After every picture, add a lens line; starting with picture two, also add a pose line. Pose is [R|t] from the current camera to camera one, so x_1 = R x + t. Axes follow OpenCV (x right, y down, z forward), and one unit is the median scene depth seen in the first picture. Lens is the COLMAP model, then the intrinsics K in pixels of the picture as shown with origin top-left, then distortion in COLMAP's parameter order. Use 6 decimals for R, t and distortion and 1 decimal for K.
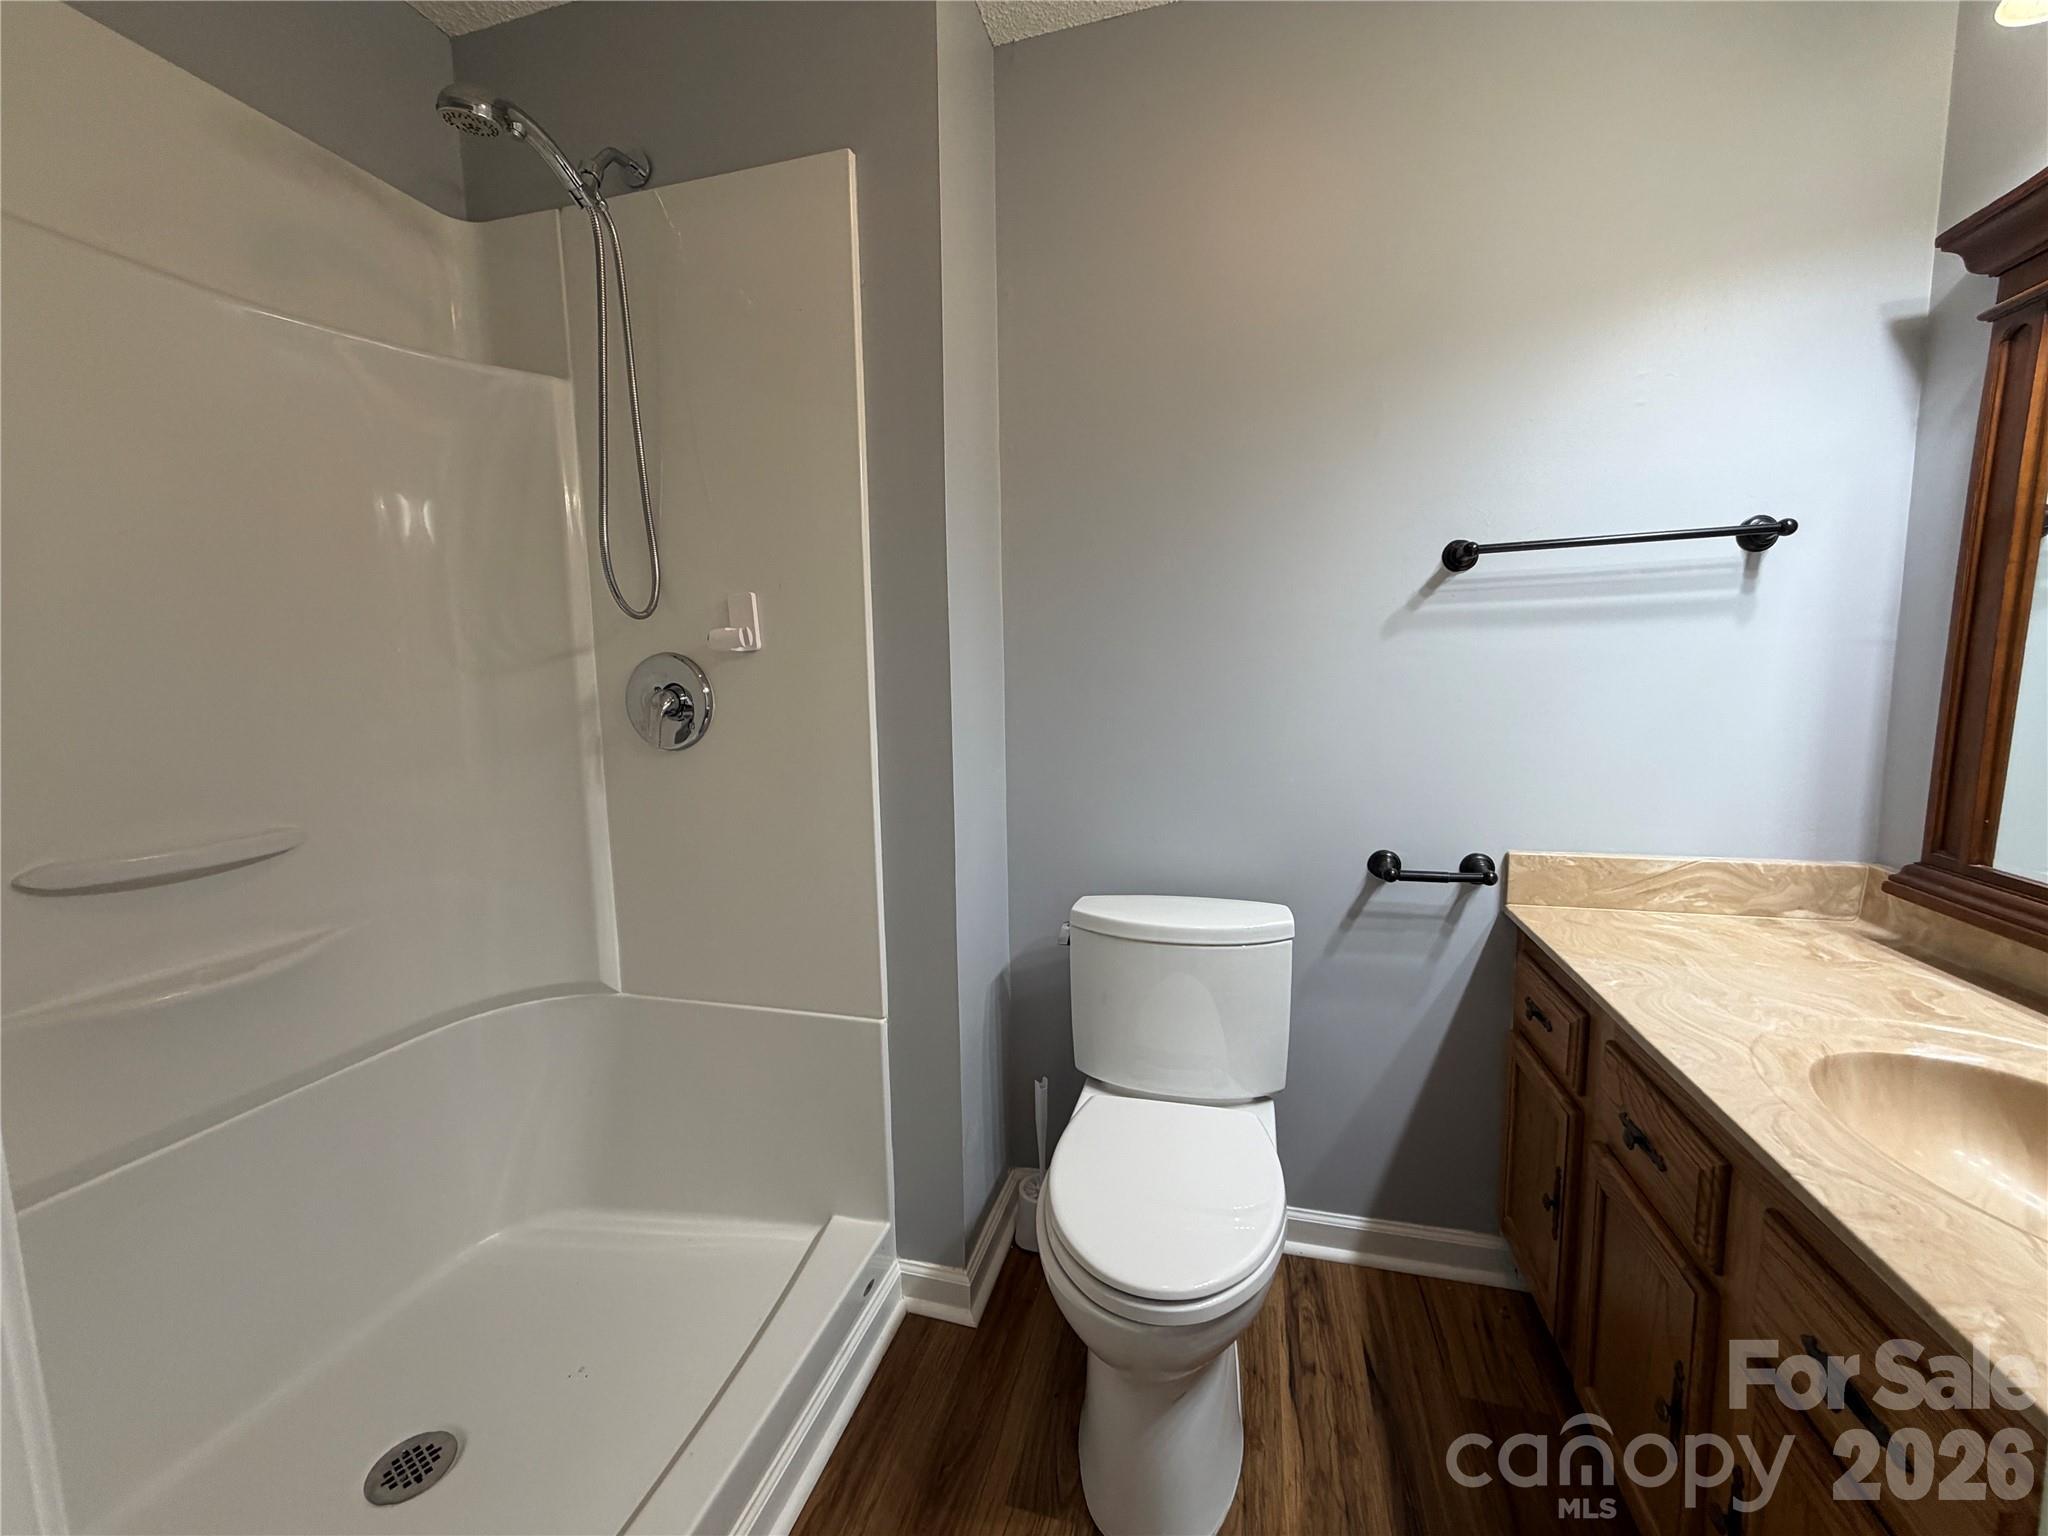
lens RADIAL K [[816.7, 0, 1030.9], [0, 816.7, 768.0], [0, 0, 1]] dist [-0.000328, 0.000155]
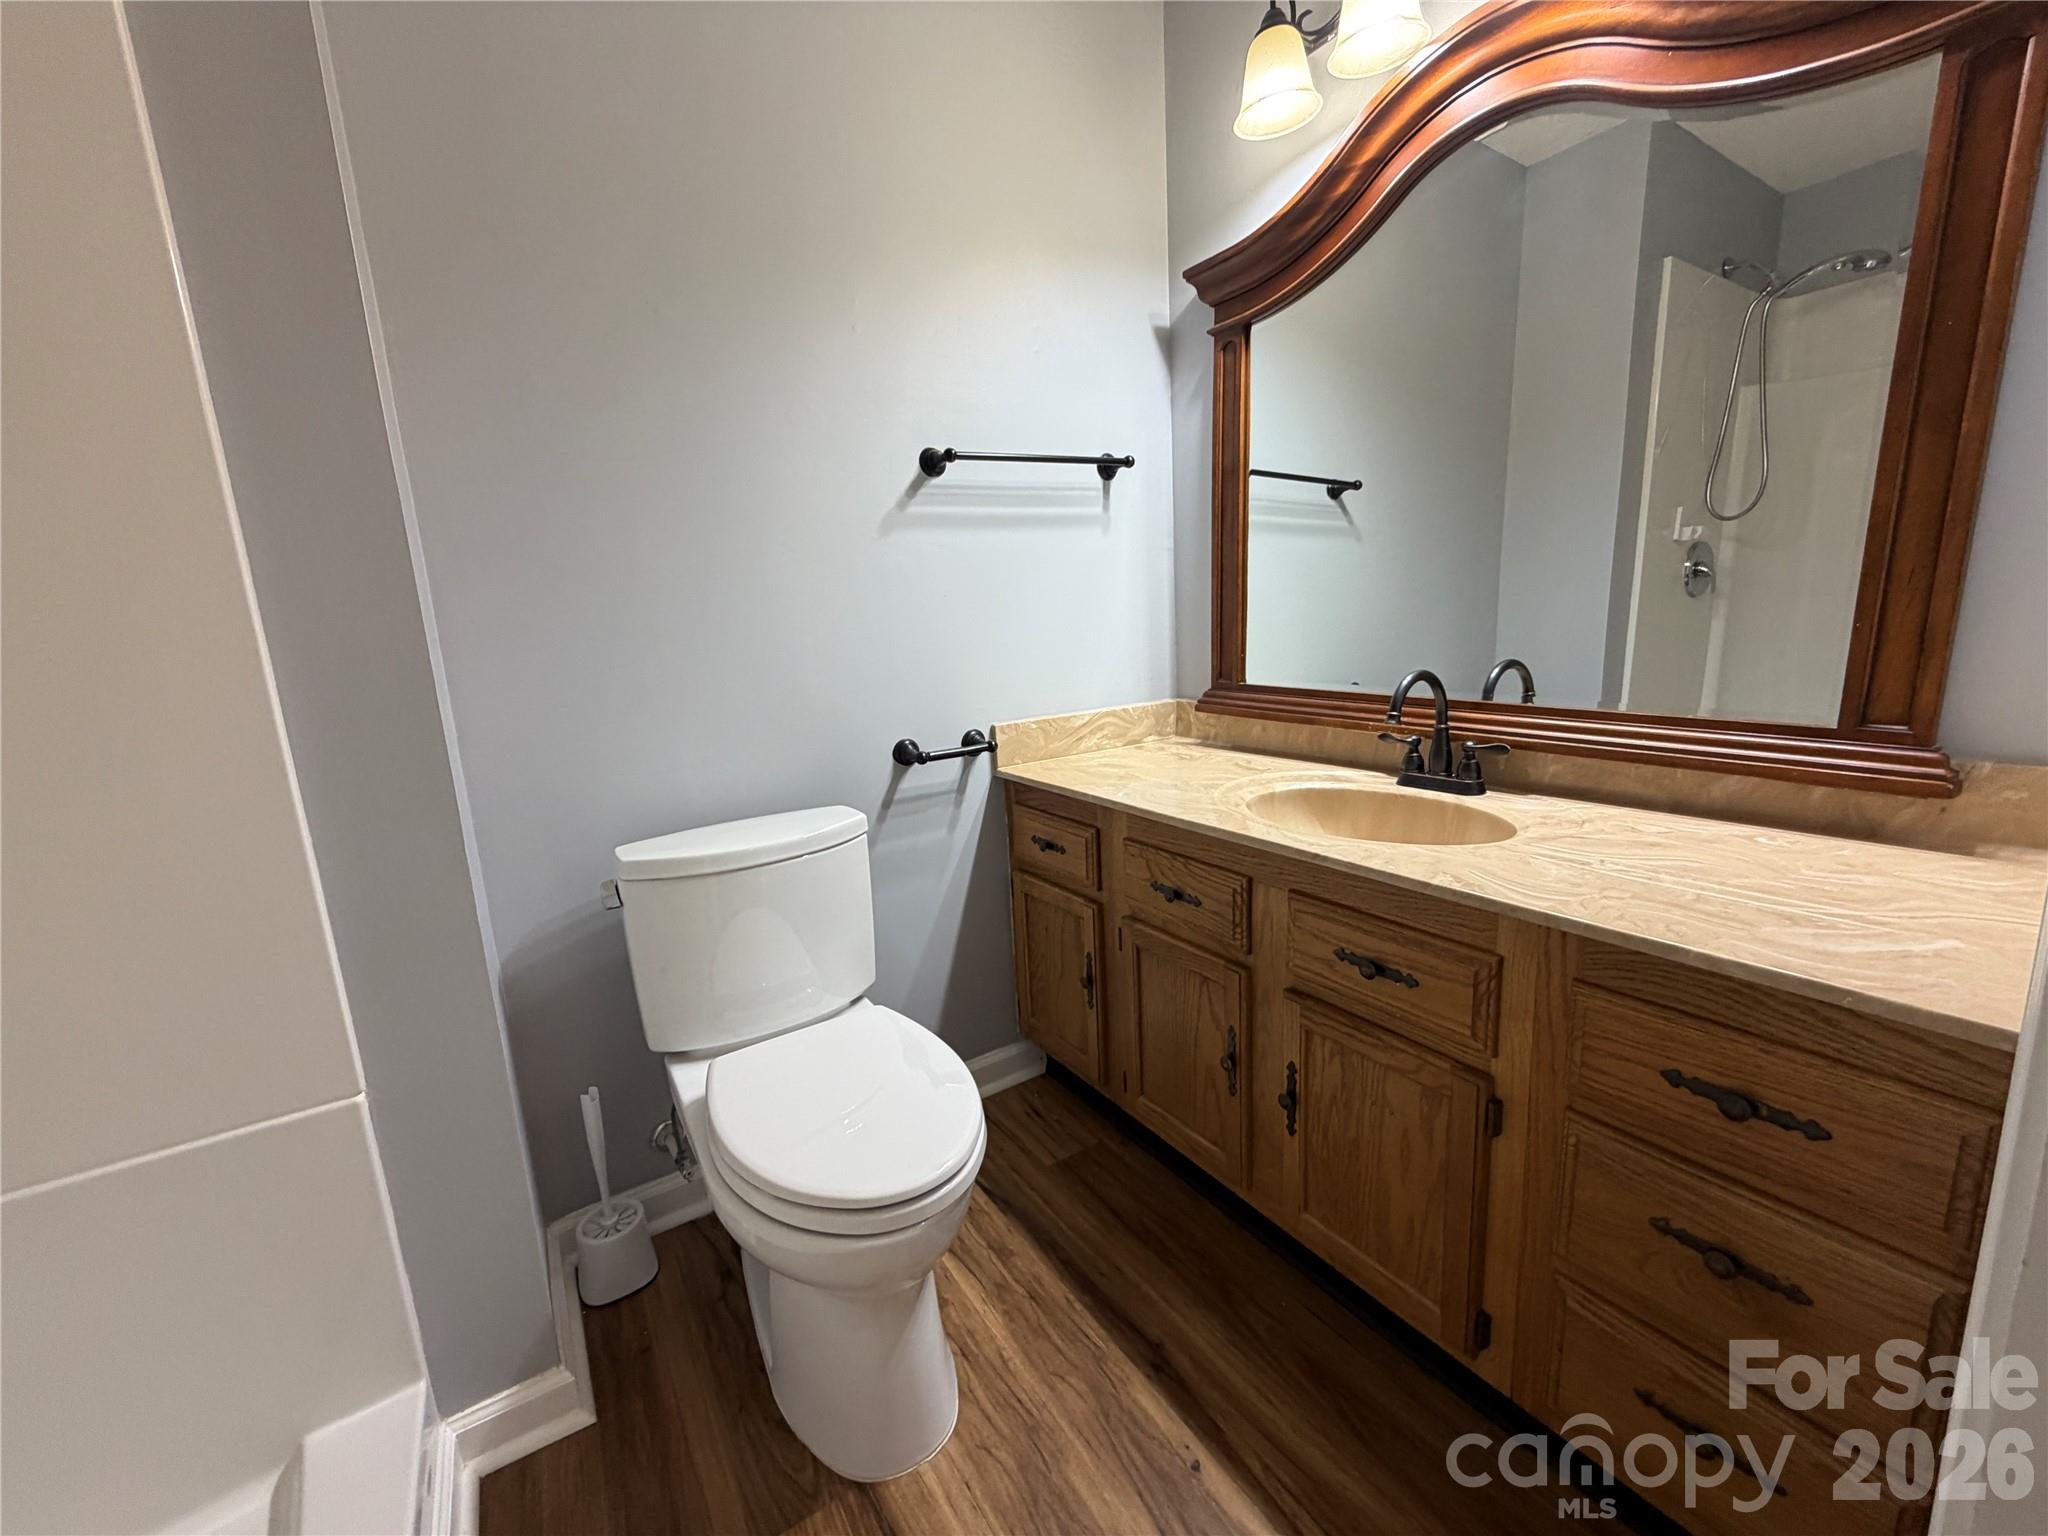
lens RADIAL K [[816.7, 0, 1017.1], [0, 816.7, 767.6], [0, 0, 1]] dist [-0.000328, 0.000155]
pose [[0.669414, -0.156217, 0.726279, -0.265749], [0.125180, 0.987381, 0.096999, 0.055711], [-0.732267, 0.025983, 0.680522, 0.175935]]
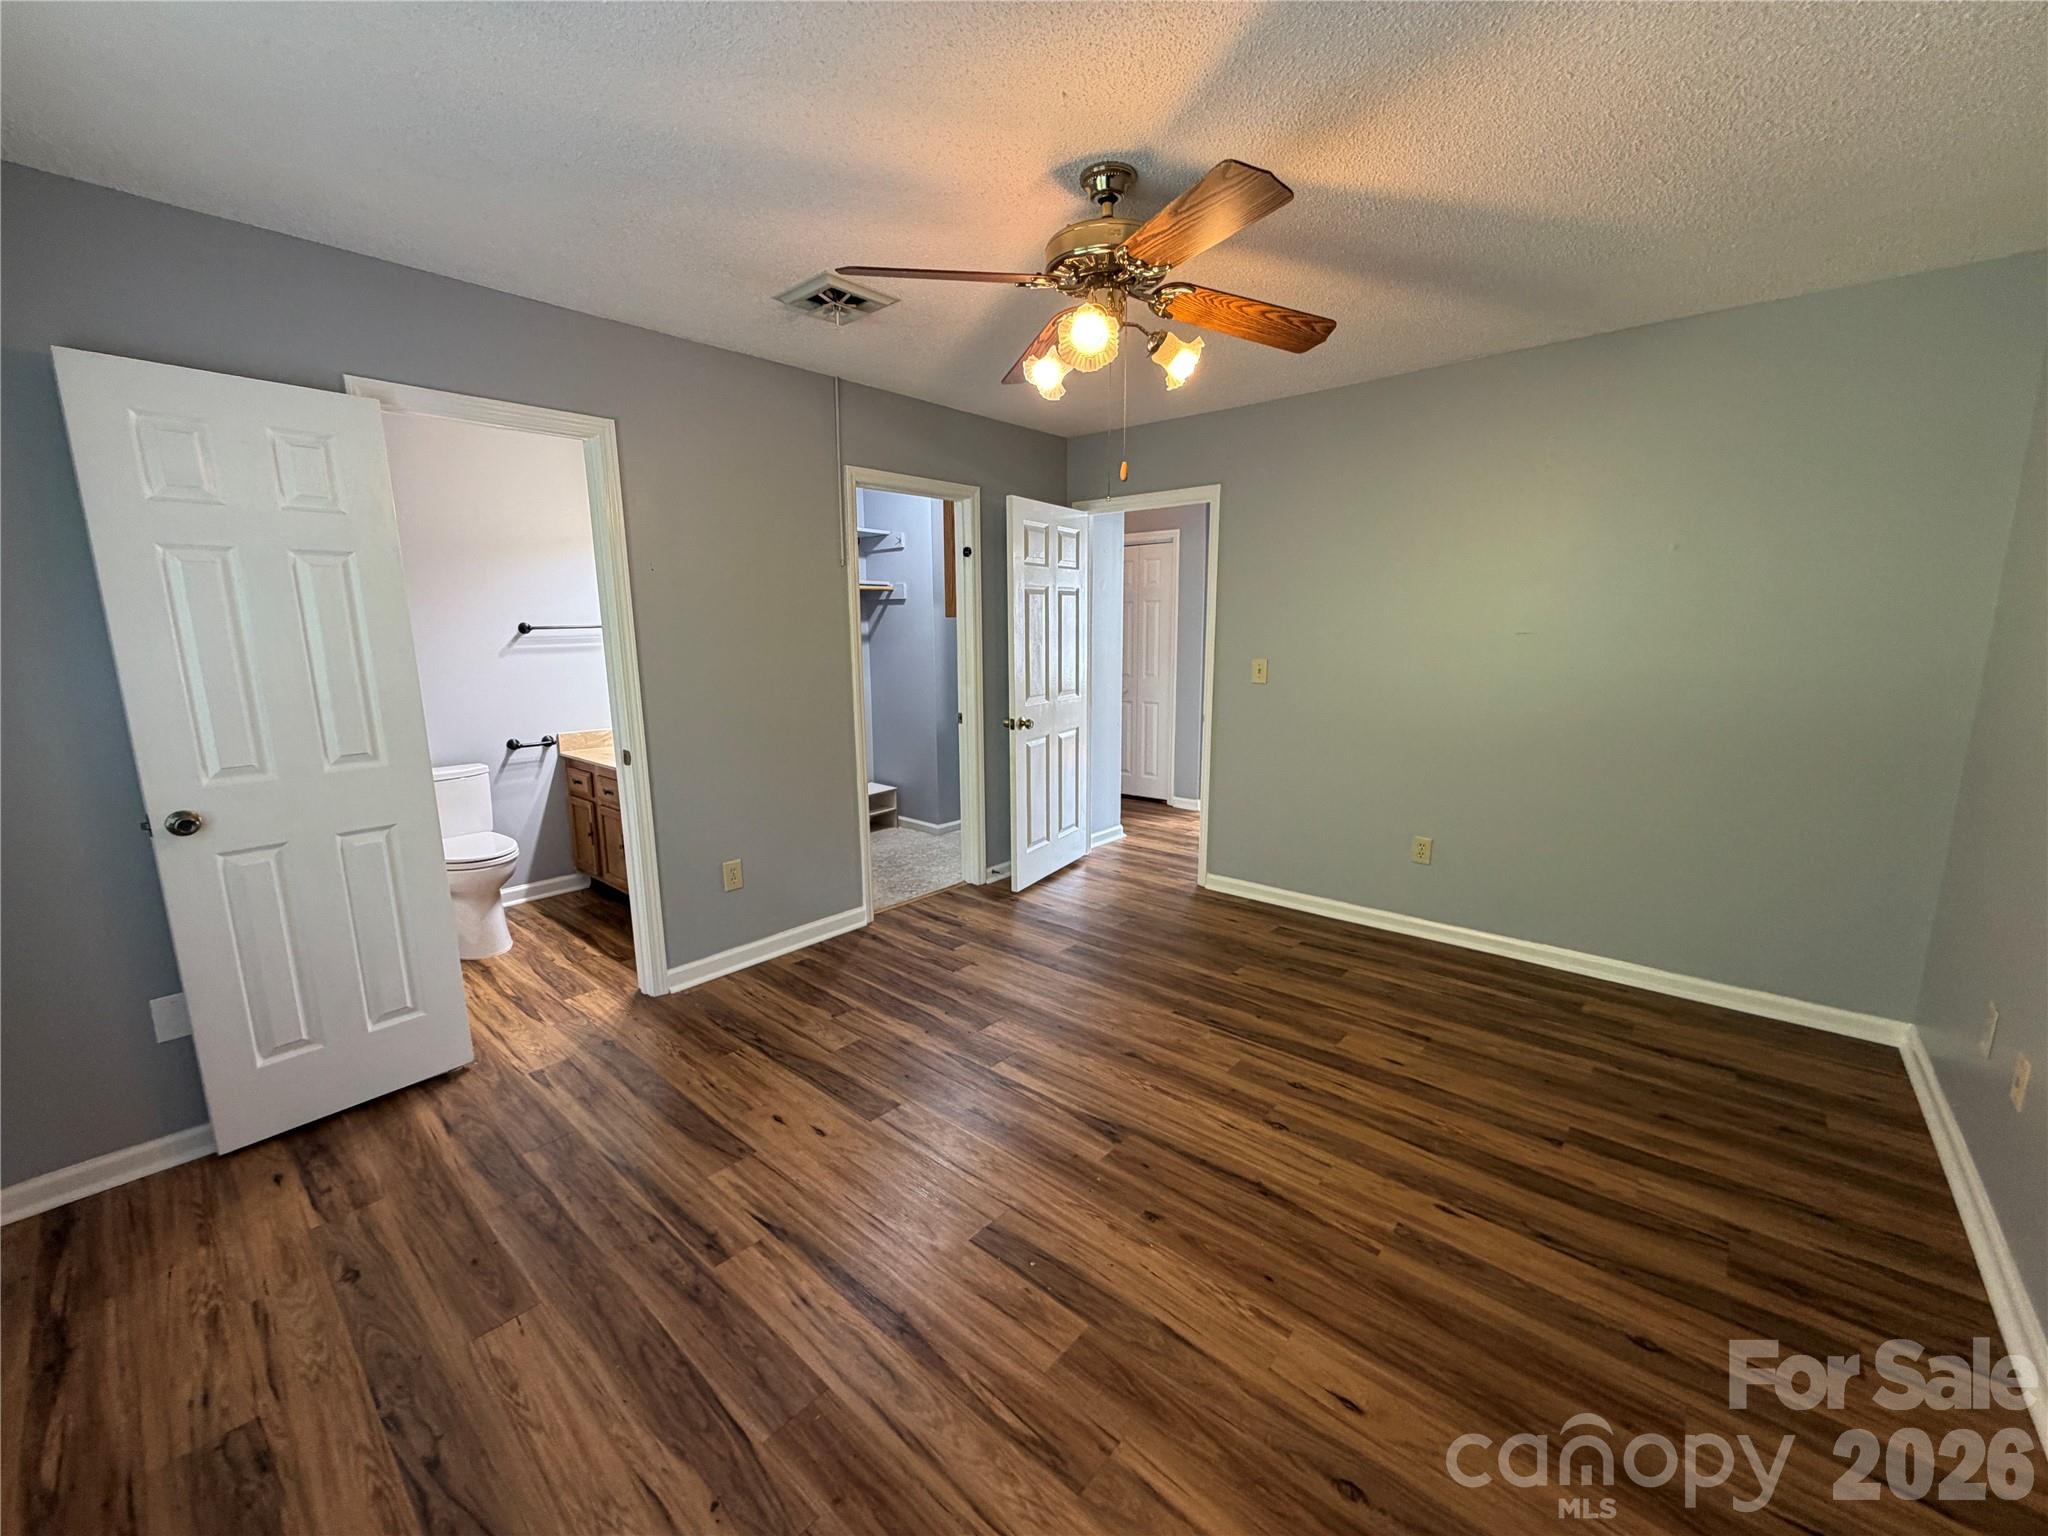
lens RADIAL K [[816.7, 0, 1019.1], [0, 816.7, 777.2], [0, 0, 1]] dist [-0.000328, 0.000155]
pose [[0.454639, -0.147066, 0.878450, -1.221373], [0.103261, 0.988326, 0.112019, 0.102955], [-0.884670, 0.039781, 0.464518, -1.756367]]
